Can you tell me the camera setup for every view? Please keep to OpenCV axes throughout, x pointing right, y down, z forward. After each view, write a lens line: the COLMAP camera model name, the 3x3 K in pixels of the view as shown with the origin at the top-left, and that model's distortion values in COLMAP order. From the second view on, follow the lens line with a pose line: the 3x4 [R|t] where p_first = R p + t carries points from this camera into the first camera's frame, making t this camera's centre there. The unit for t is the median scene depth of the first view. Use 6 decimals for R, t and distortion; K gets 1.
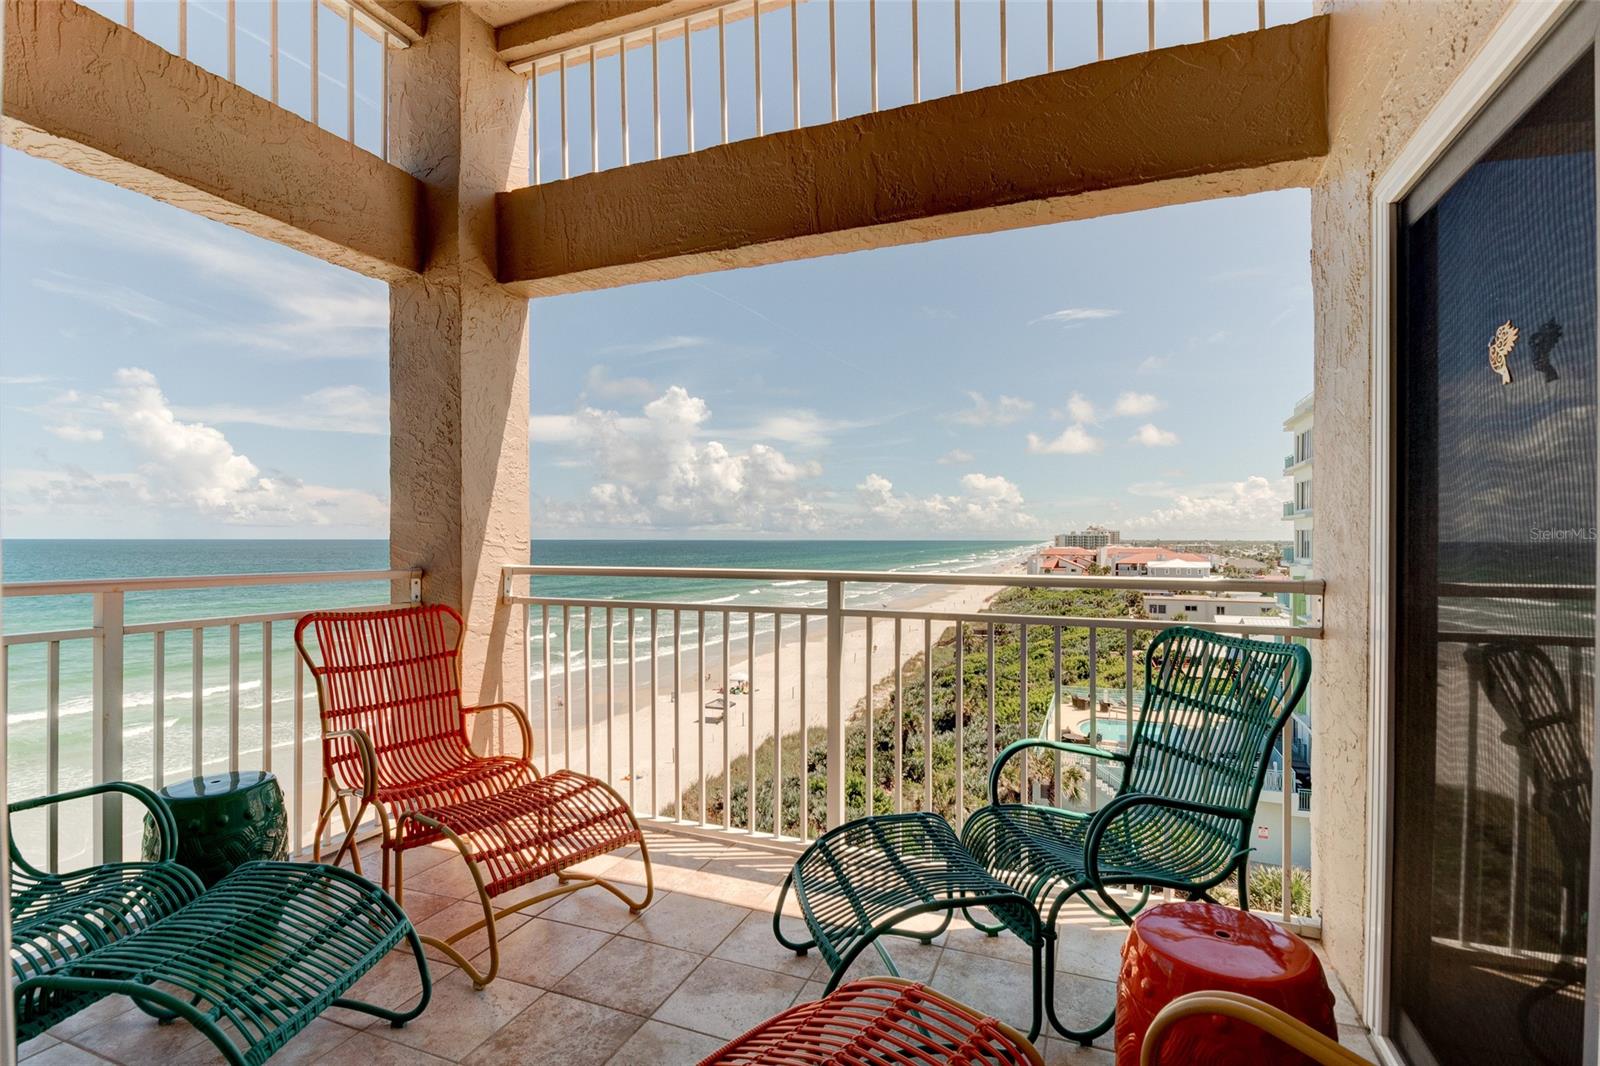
lens RADIAL K [[776.5, 0, 796.2], [0, 776.5, 547.0], [0, 0, 1]] dist [0.003657, -0.009876]
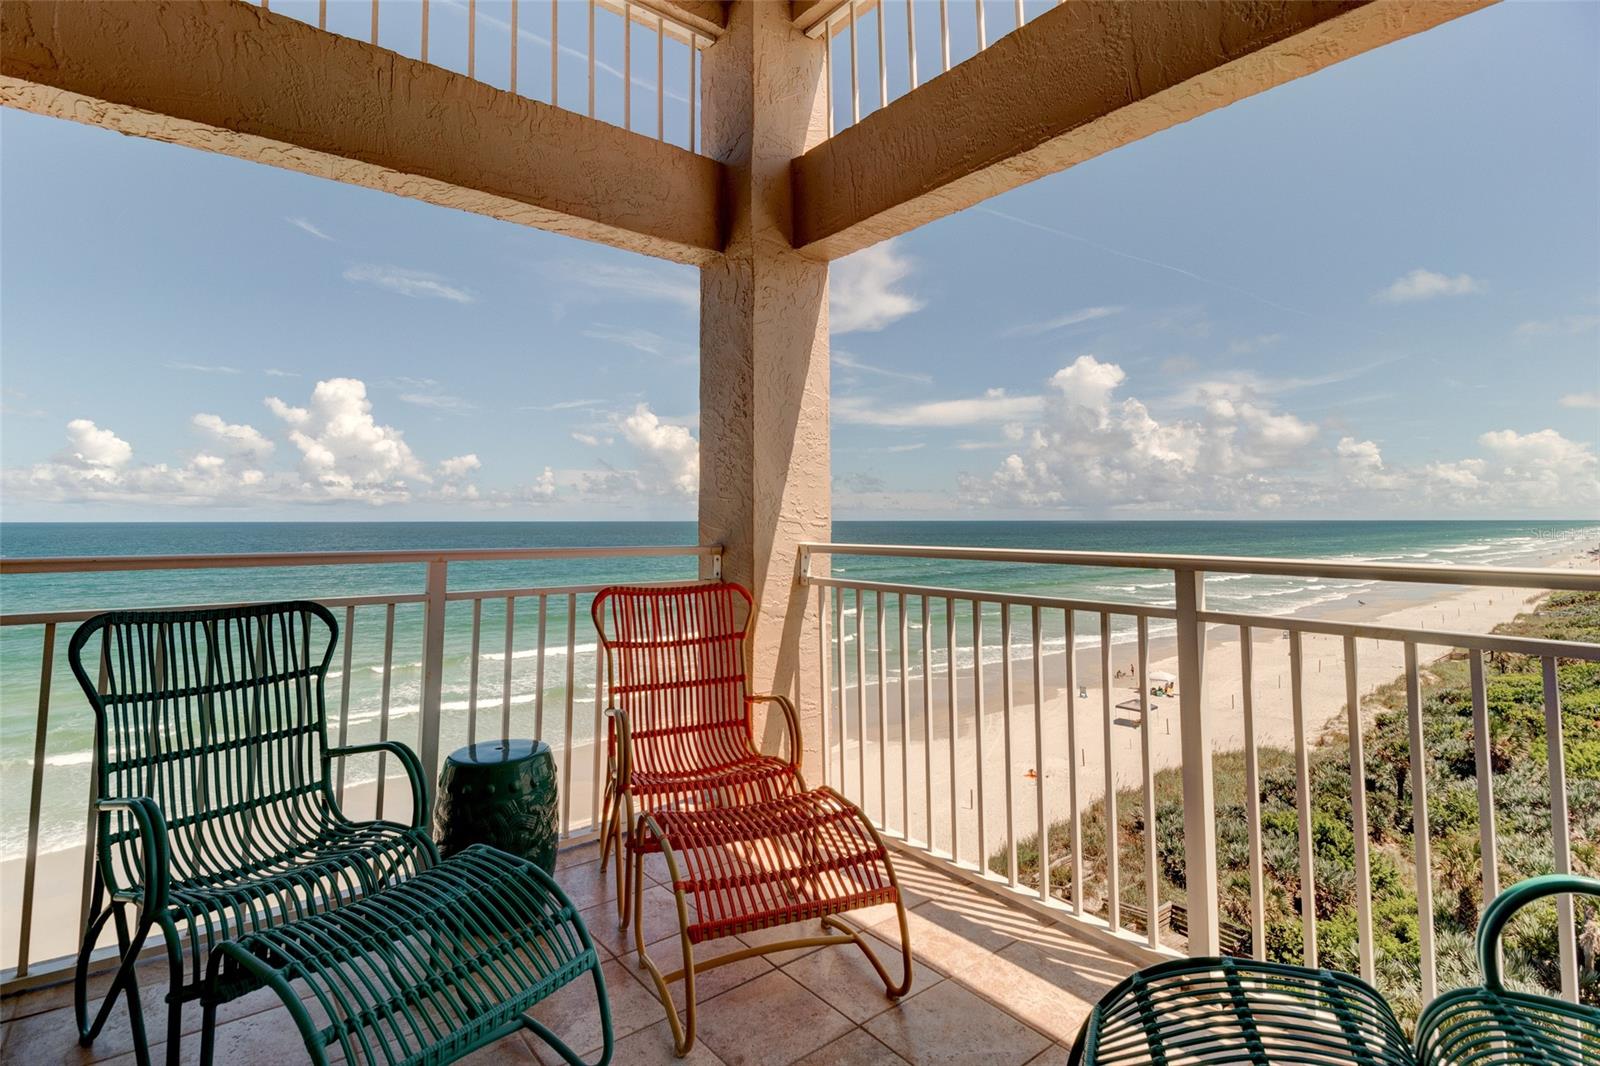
lens RADIAL K [[769.2, 0, 793.6], [0, 769.2, 461.8], [0, 0, 1]] dist [0.004656, -0.010383]
pose [[0.866589, -0.040057, -0.497412, 0.086219], [-0.002893, 0.996353, -0.085278, 0.005773], [0.499014, 0.075340, 0.863313, 0.202870]]
